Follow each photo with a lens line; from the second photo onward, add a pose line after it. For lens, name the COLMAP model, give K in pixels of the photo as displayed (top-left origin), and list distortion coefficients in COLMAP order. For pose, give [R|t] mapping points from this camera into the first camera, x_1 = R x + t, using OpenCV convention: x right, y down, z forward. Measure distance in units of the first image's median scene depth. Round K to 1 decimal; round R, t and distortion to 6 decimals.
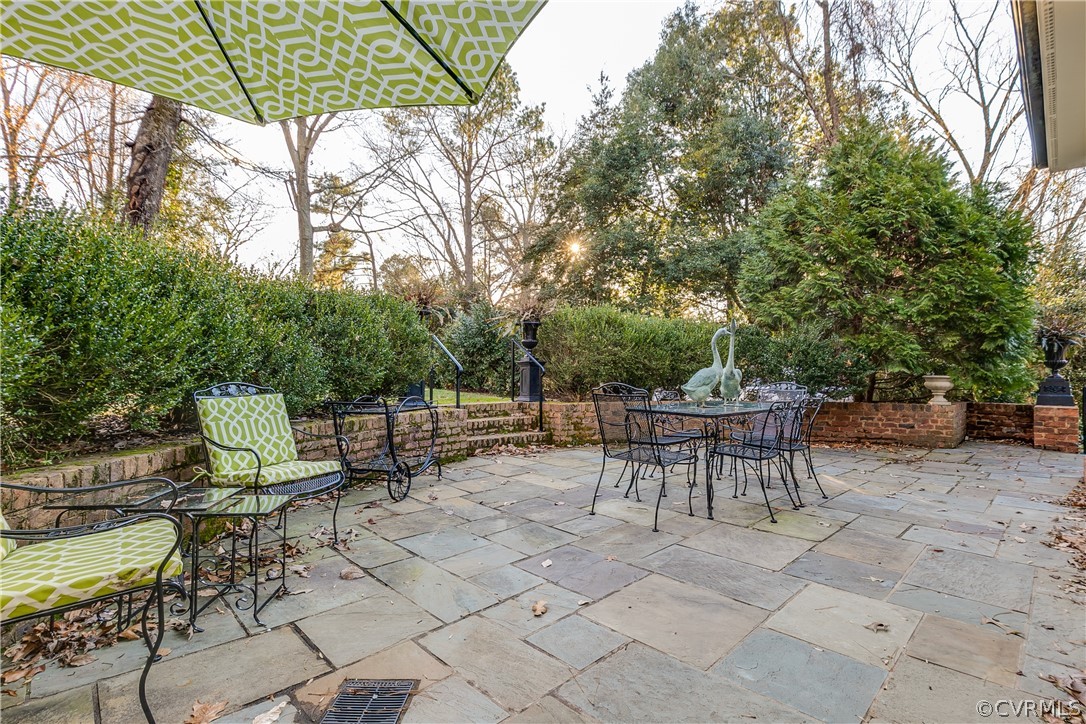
lens RADIAL K [[500.4, 0, 547.2], [0, 500.4, 366.0], [0, 0, 1]] dist [0.019267, 0.000014]
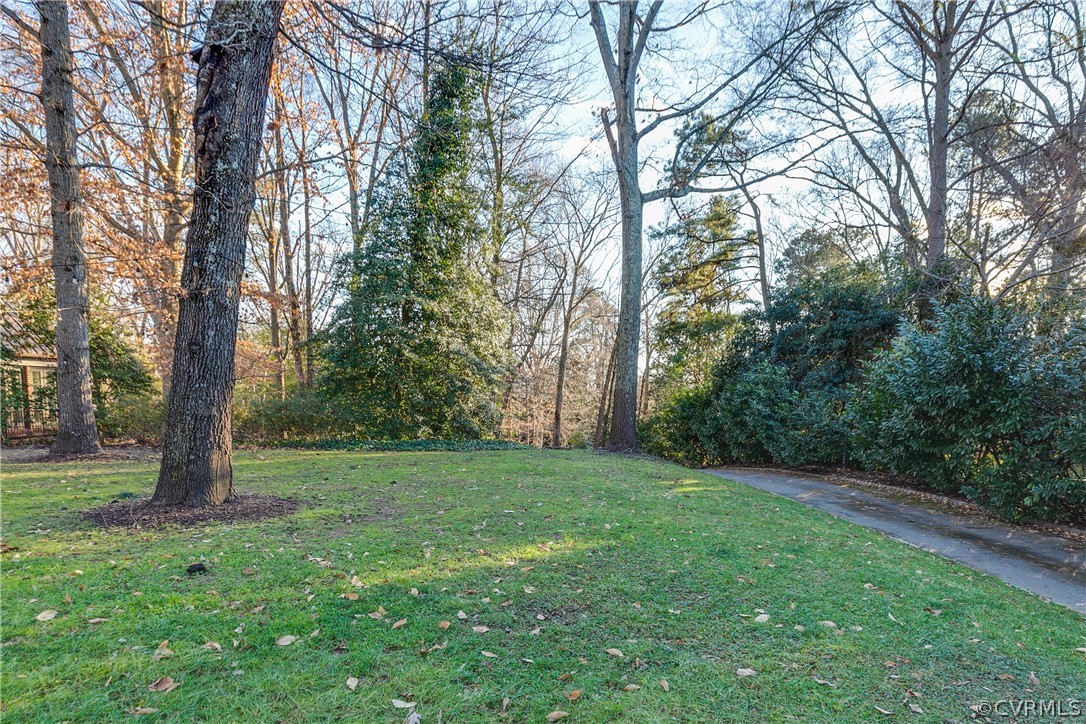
lens RADIAL K [[656.2, 0, 543.8], [0, 656.2, 447.5], [0, 0, 1]] dist [-0.002140, -0.000910]
pose [[0.776294, 0.060801, -0.627431, -0.026439], [-0.005159, 0.995917, 0.090126, -0.024970], [0.630349, -0.066727, 0.773439, 0.165688]]
